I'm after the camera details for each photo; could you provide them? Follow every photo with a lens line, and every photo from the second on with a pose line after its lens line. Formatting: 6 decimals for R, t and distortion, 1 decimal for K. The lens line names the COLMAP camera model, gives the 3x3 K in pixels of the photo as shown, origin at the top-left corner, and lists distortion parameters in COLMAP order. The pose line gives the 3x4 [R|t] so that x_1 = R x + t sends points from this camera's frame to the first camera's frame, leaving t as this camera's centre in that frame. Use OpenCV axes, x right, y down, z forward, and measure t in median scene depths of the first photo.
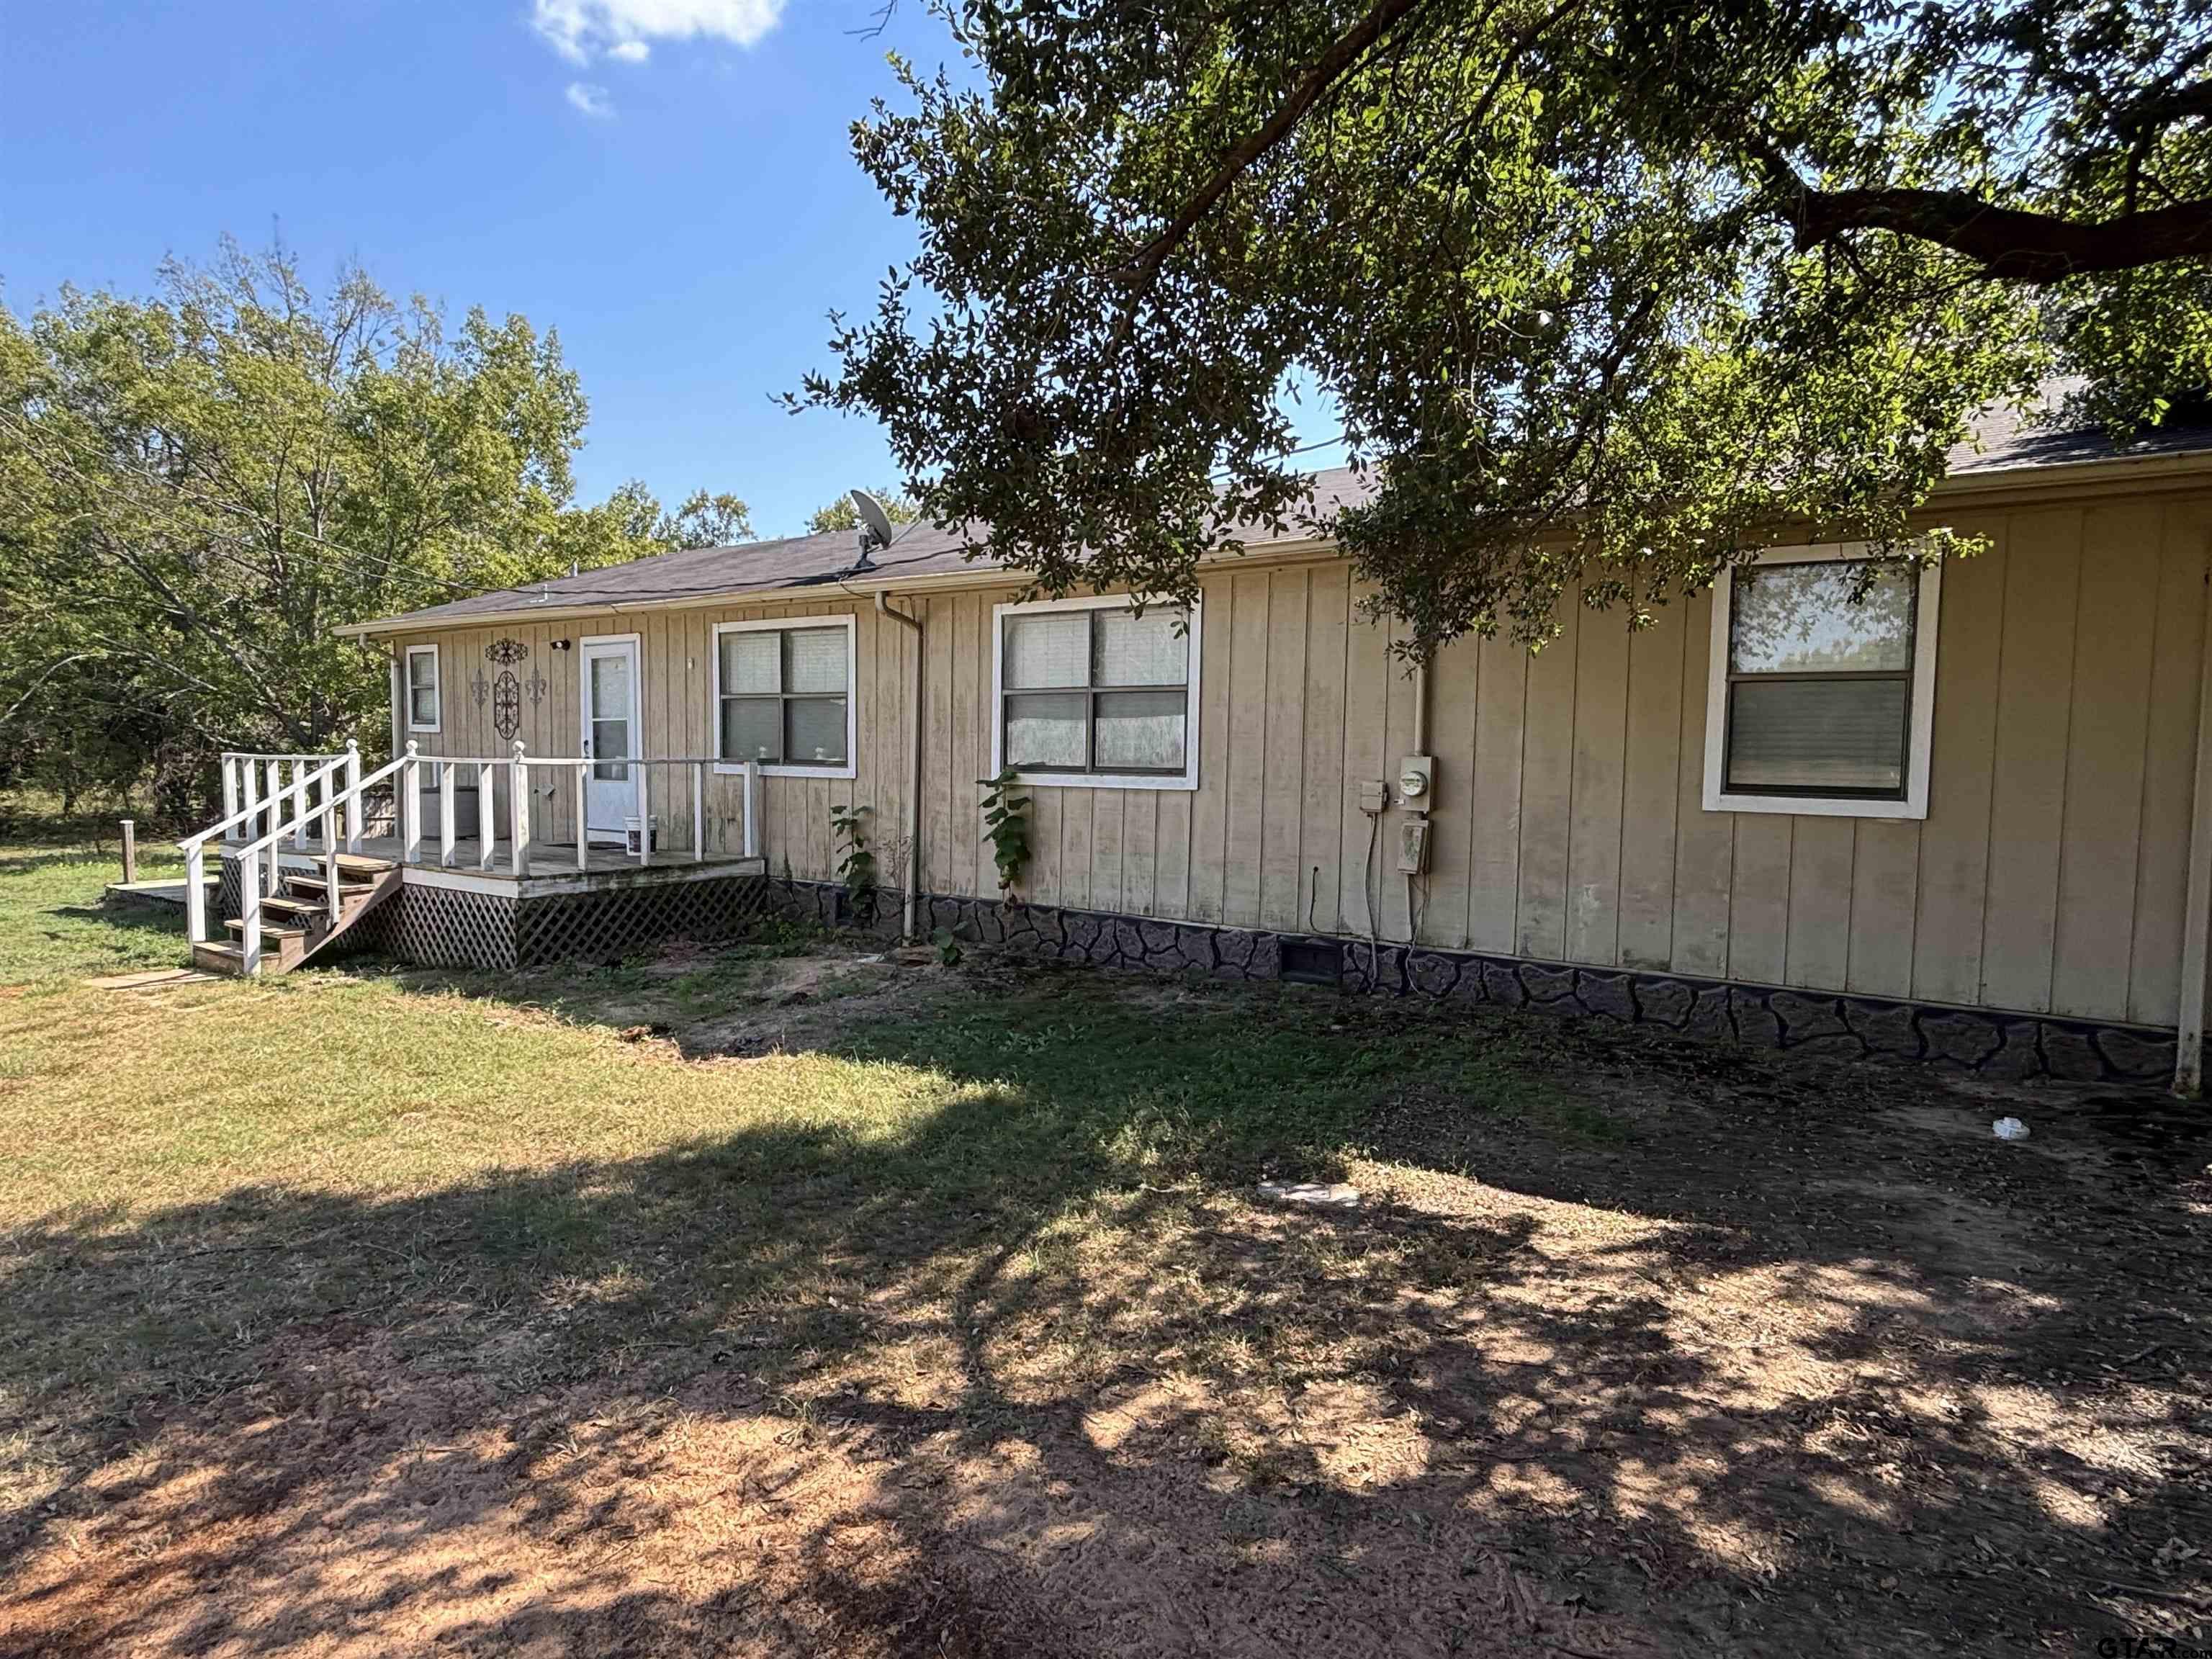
lens RADIAL K [[1163.6, 0, 1106.0], [0, 1163.6, 829.5], [0, 0, 1]] dist [0.002207, -0.039085]
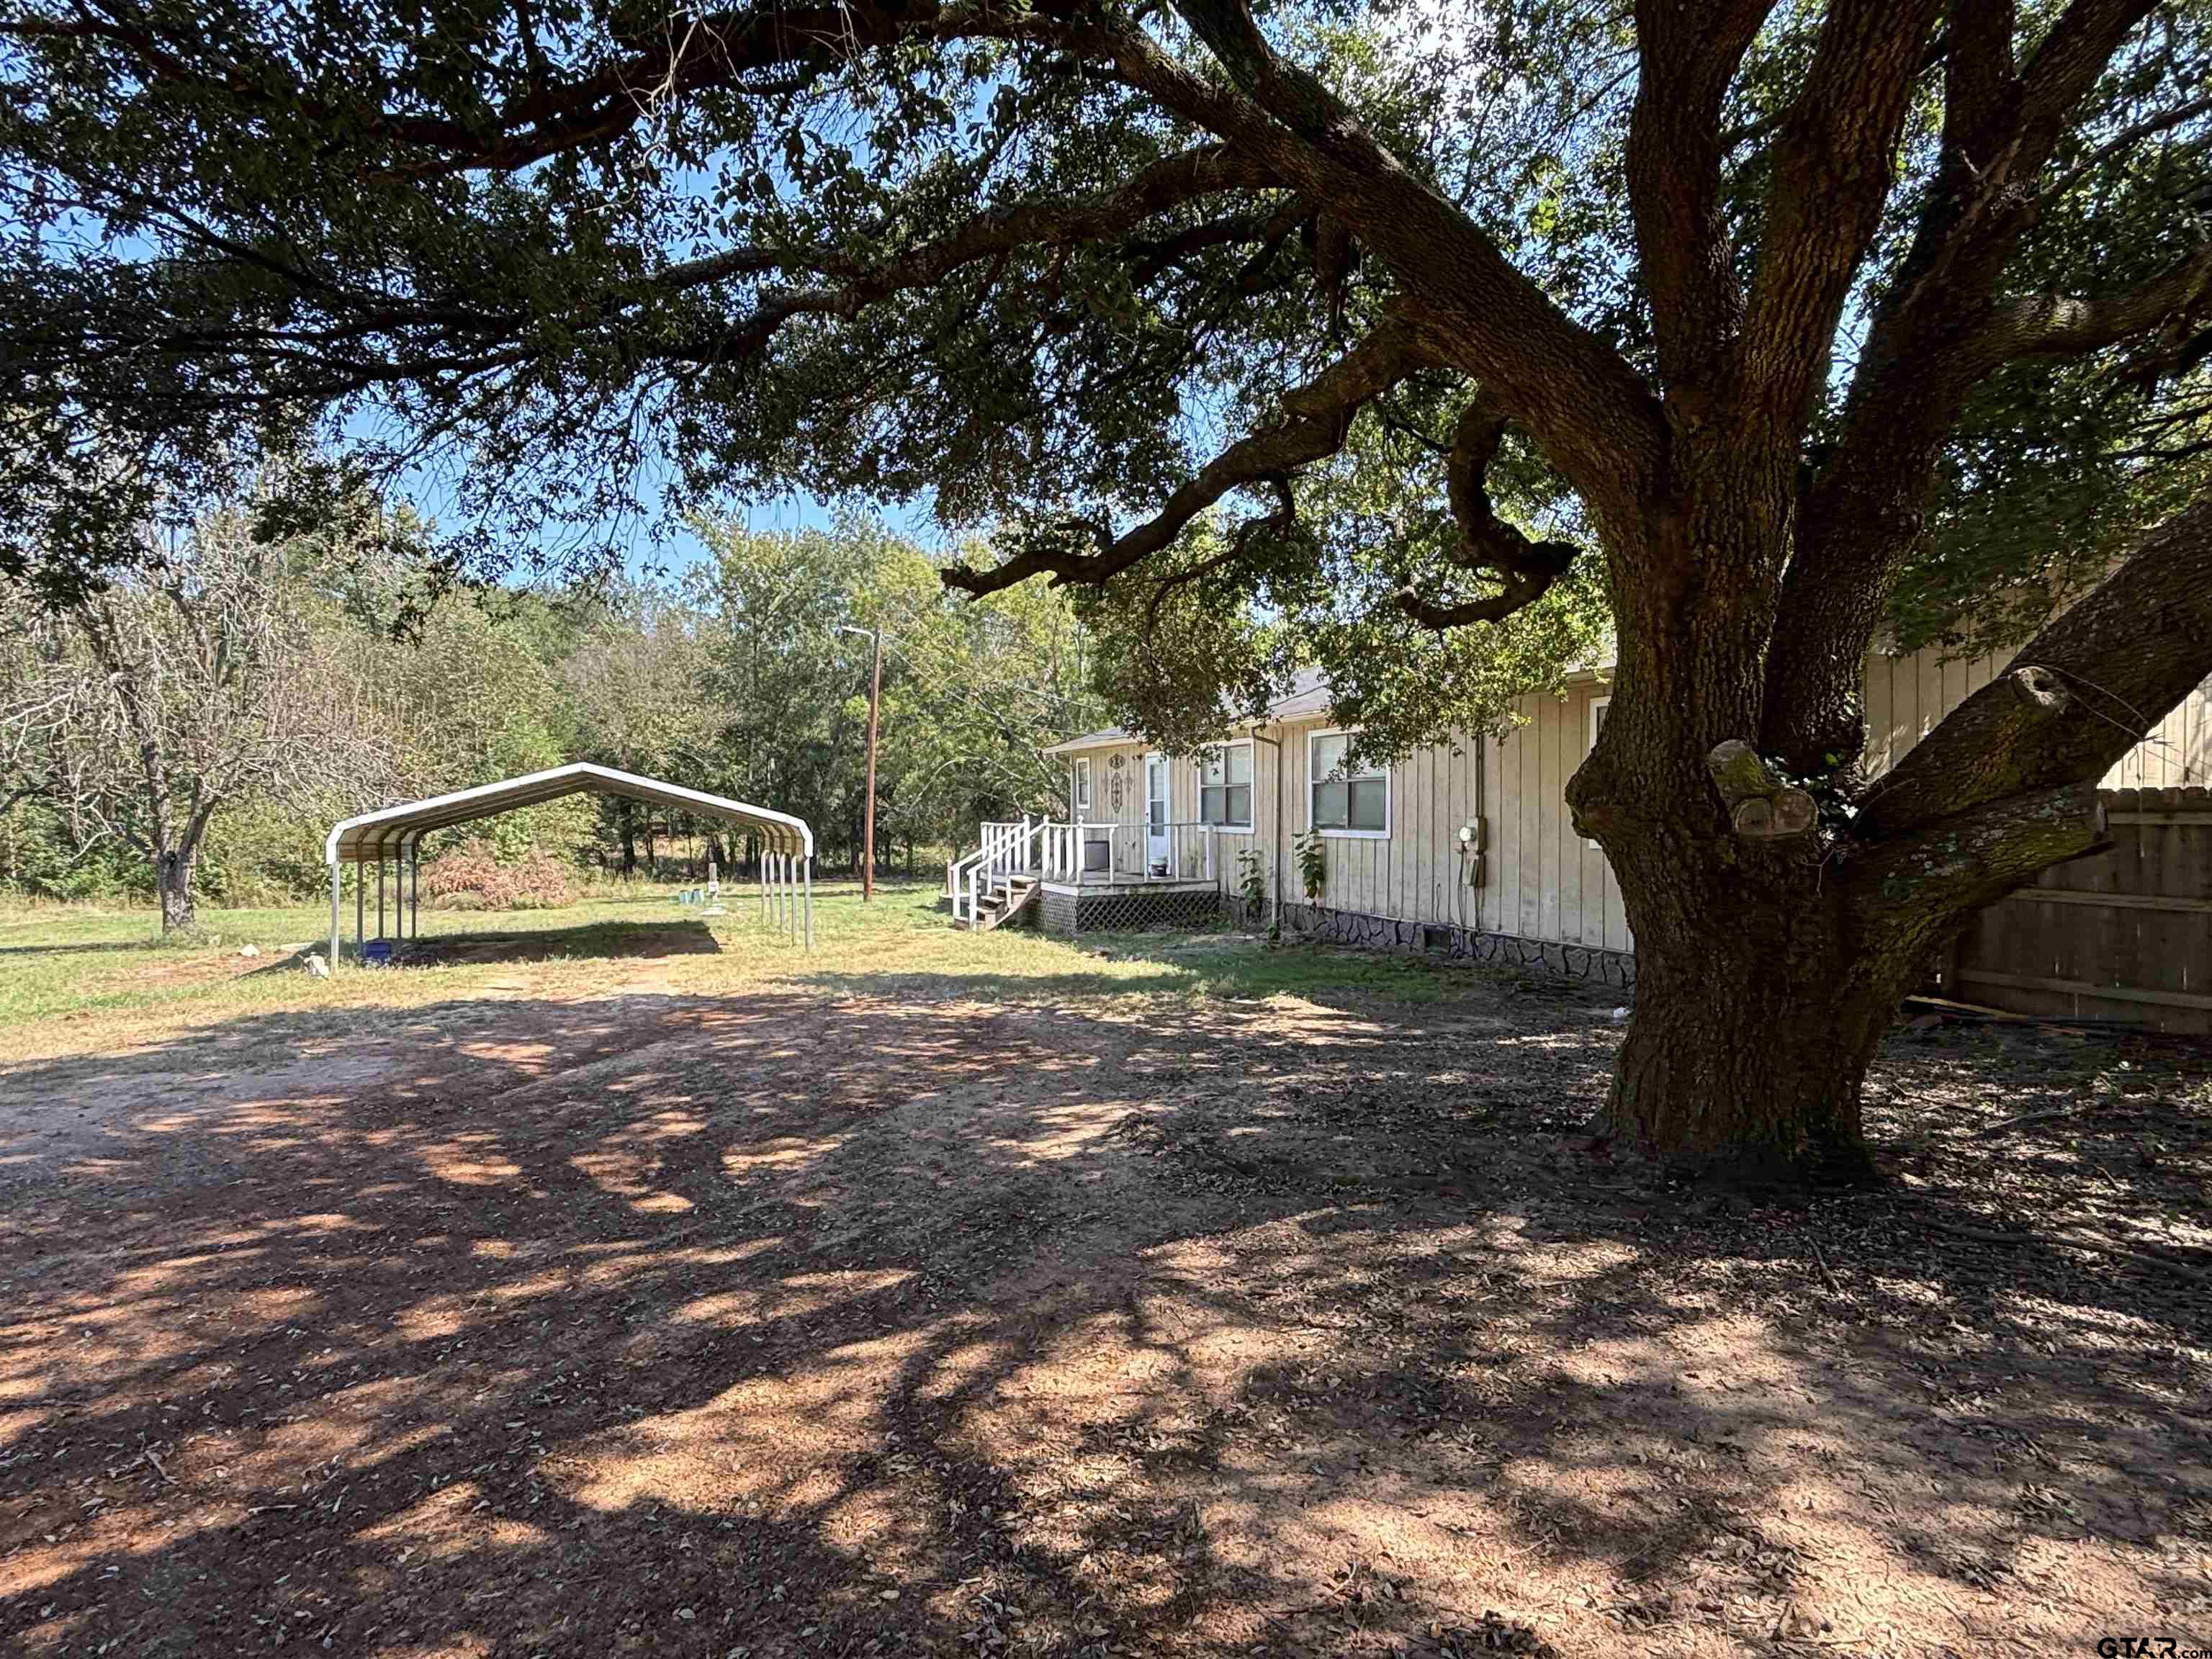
lens RADIAL K [[1212.3, 0, 1099.2], [0, 1212.3, 823.1], [0, 0, 1]] dist [0.070335, -0.048681]
pose [[0.803722, -0.014570, -0.594827, 0.711306], [-0.019682, 0.998502, -0.051052, 0.038731], [0.594680, 0.052739, 0.802231, -0.599736]]
